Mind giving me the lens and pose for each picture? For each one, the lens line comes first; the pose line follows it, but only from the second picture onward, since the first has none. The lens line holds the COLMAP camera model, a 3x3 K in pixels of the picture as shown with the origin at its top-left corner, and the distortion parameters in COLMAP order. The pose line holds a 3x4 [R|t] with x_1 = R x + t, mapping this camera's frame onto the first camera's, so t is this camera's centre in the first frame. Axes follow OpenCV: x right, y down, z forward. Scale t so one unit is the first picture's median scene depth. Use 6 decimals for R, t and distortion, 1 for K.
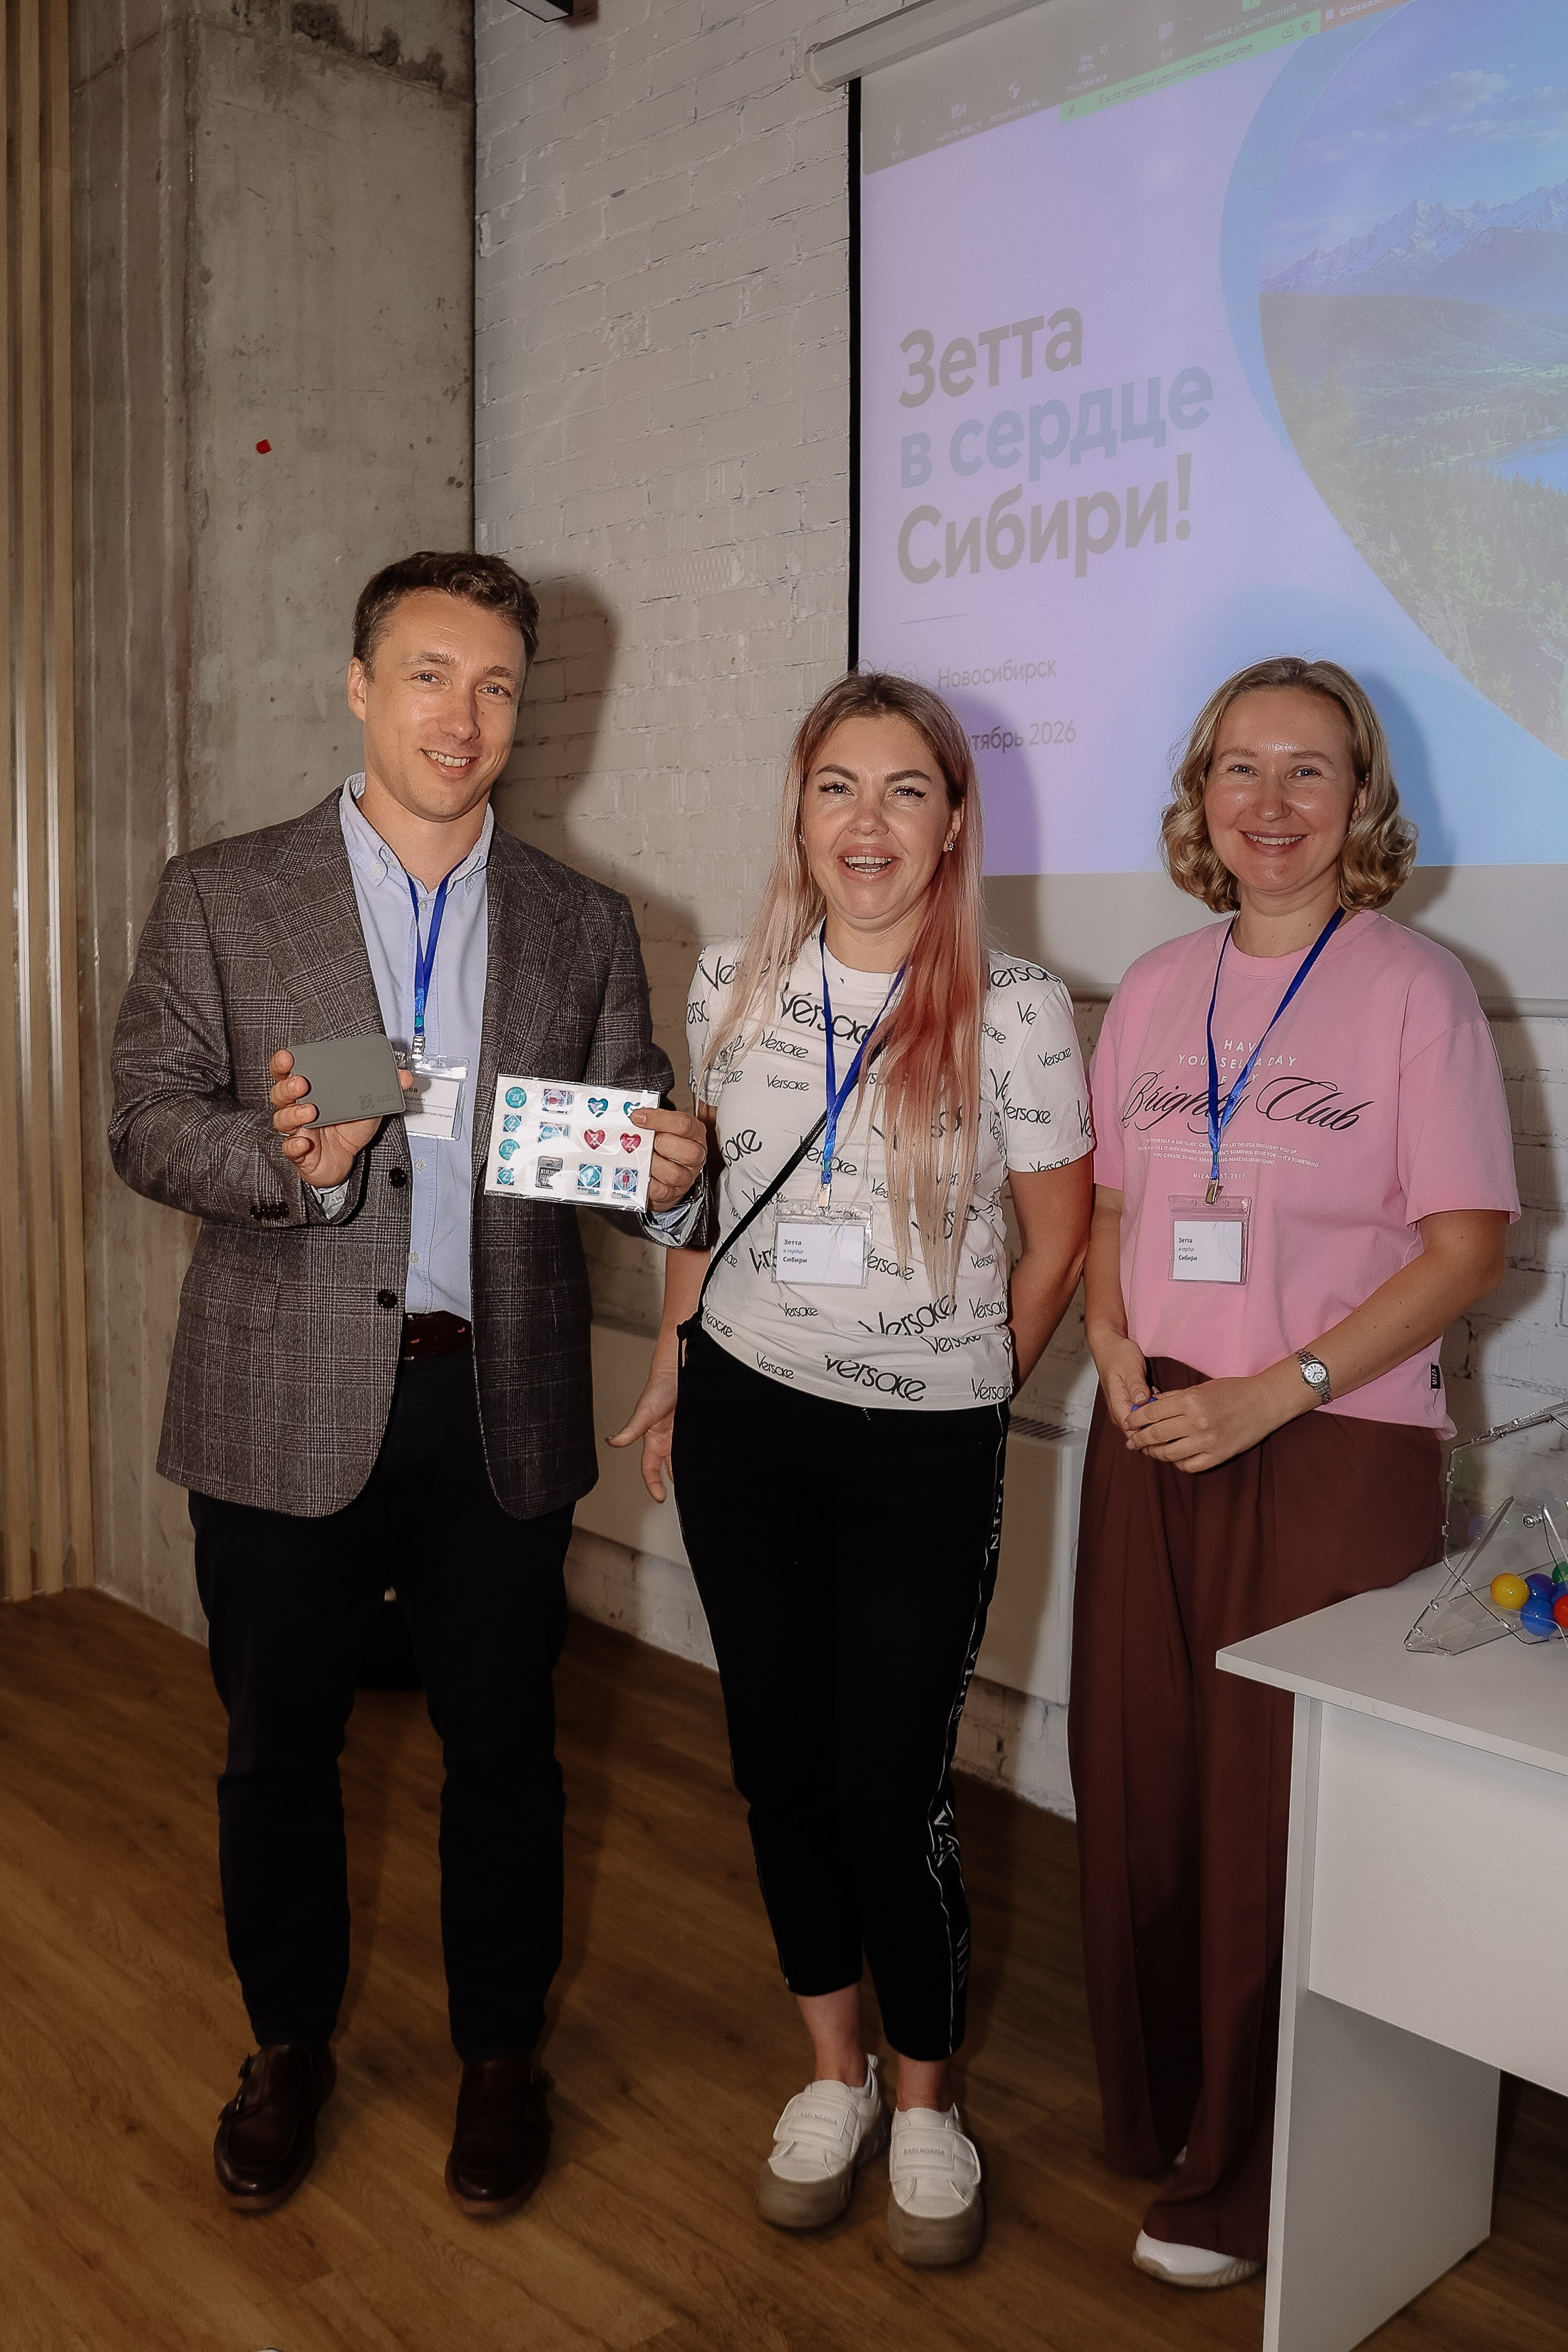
lens RADIAL K [[2131.1, 0, 796.3], [0, 2131.1, 1142.0], [0, 0, 1]] dist [-0.096582, 0.066171]
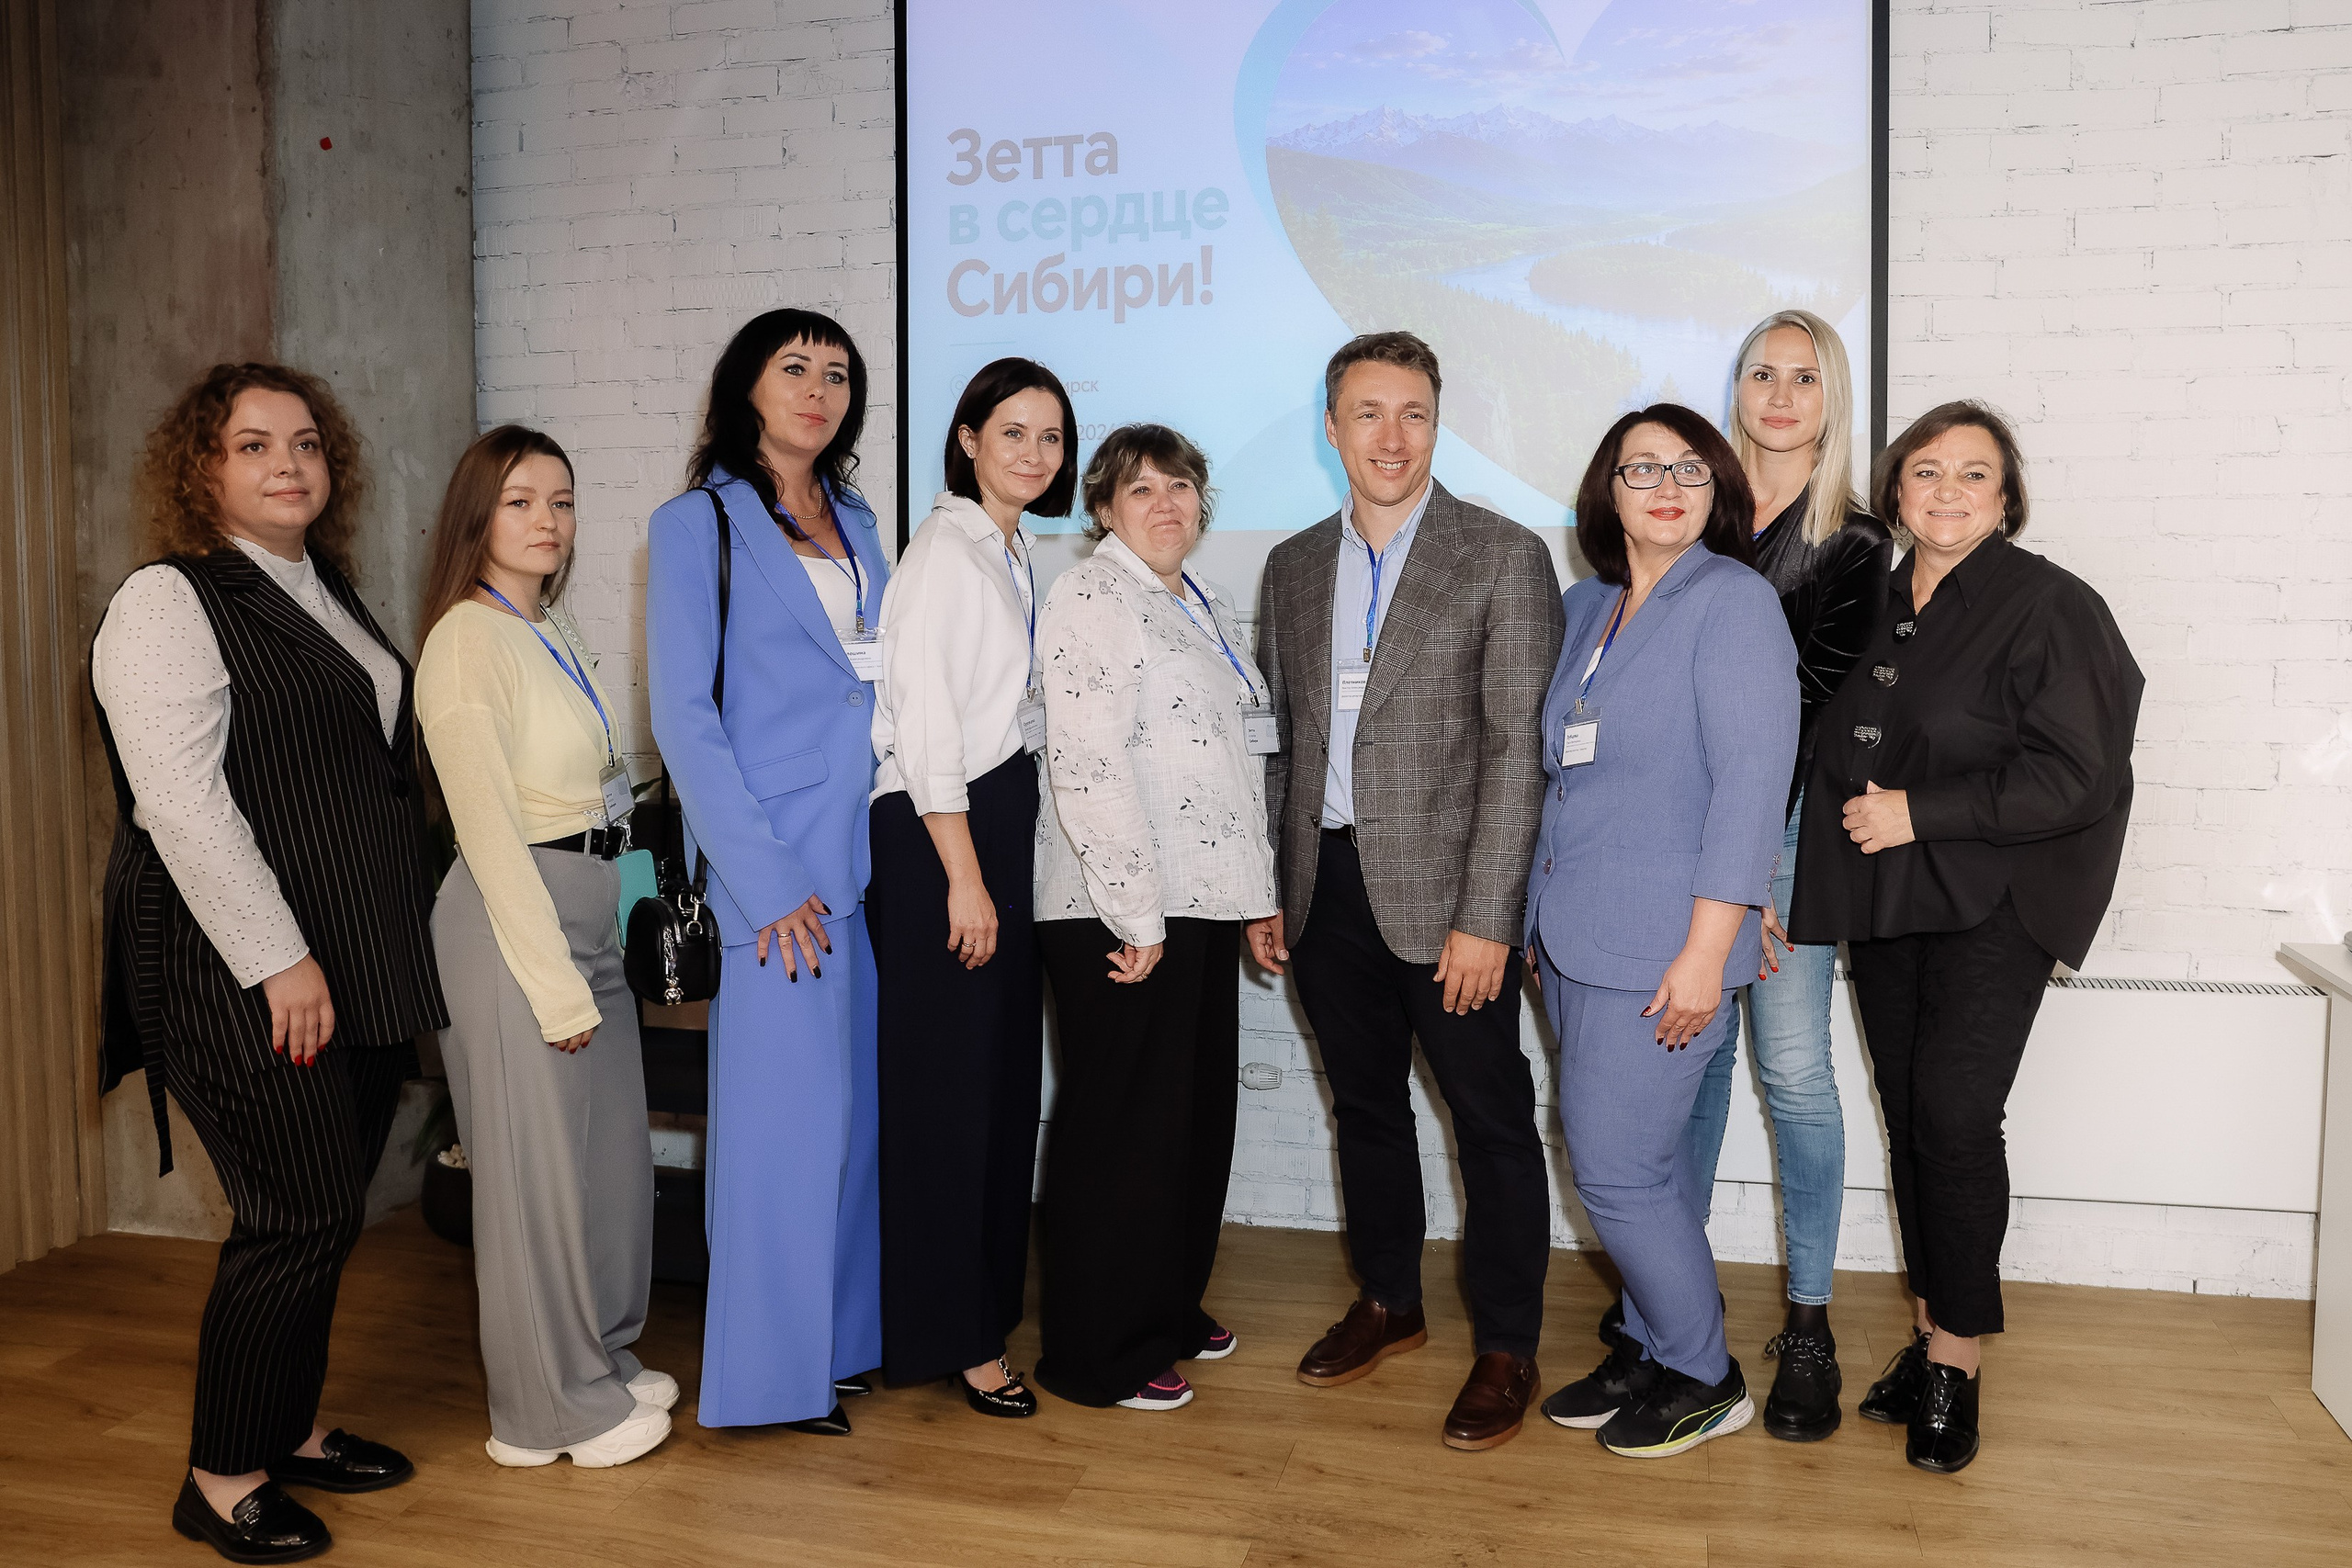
lens RADIAL K [[1754.9, 0, 1250.6], [0, 1754.9, 702.4], [0, 0, 1]] dist [-0.106503, 0.081682]
pose [[0.822386, -0.046383, 0.567035, -0.452325], [0.064425, 0.997853, -0.011814, 0.004541], [-0.565270, 0.046247, 0.823609, 0.002869]]
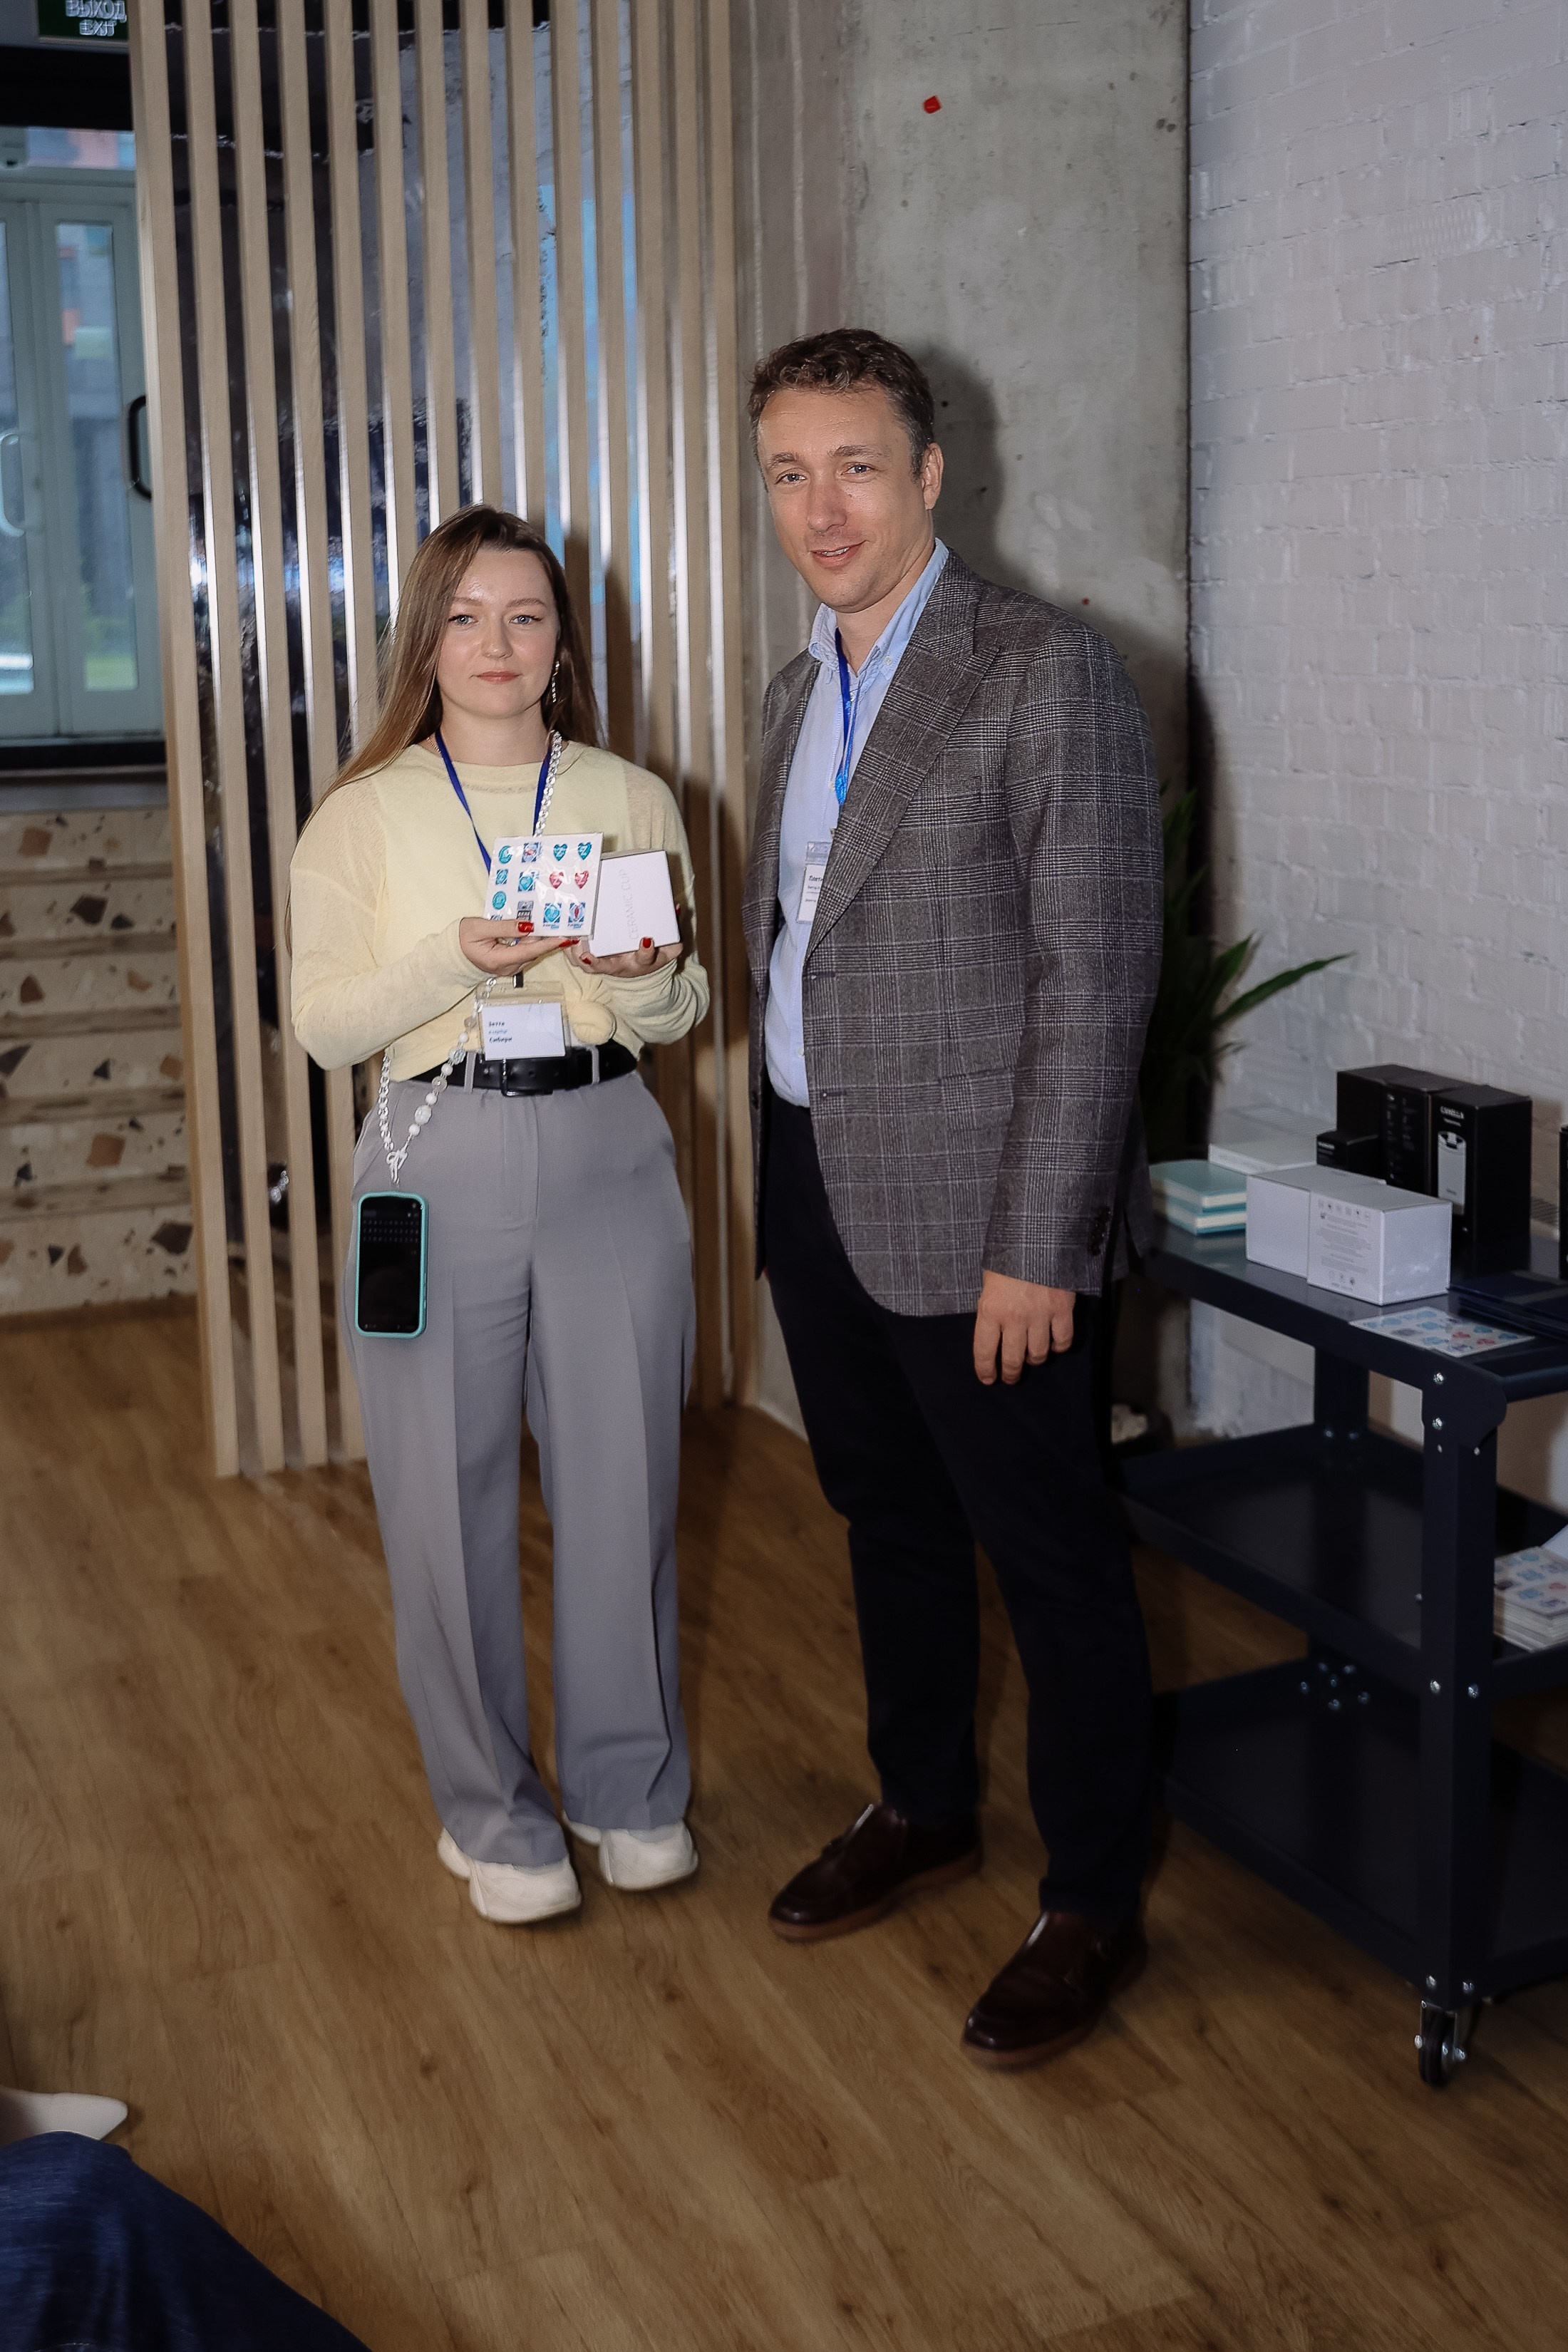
lens RADIAL K [[2654.3, 0, 911.4], [0, 2654.3, 1028.8], [0, 0, 1]] dist [-0.038731, 0.104085]
pose [[0.947809, 0.032003, -0.317229, 0.111099], [-0.012050, 0.997834, 0.064664, -0.030167], [0.318612, -0.057466, 0.946142, -0.053150]]
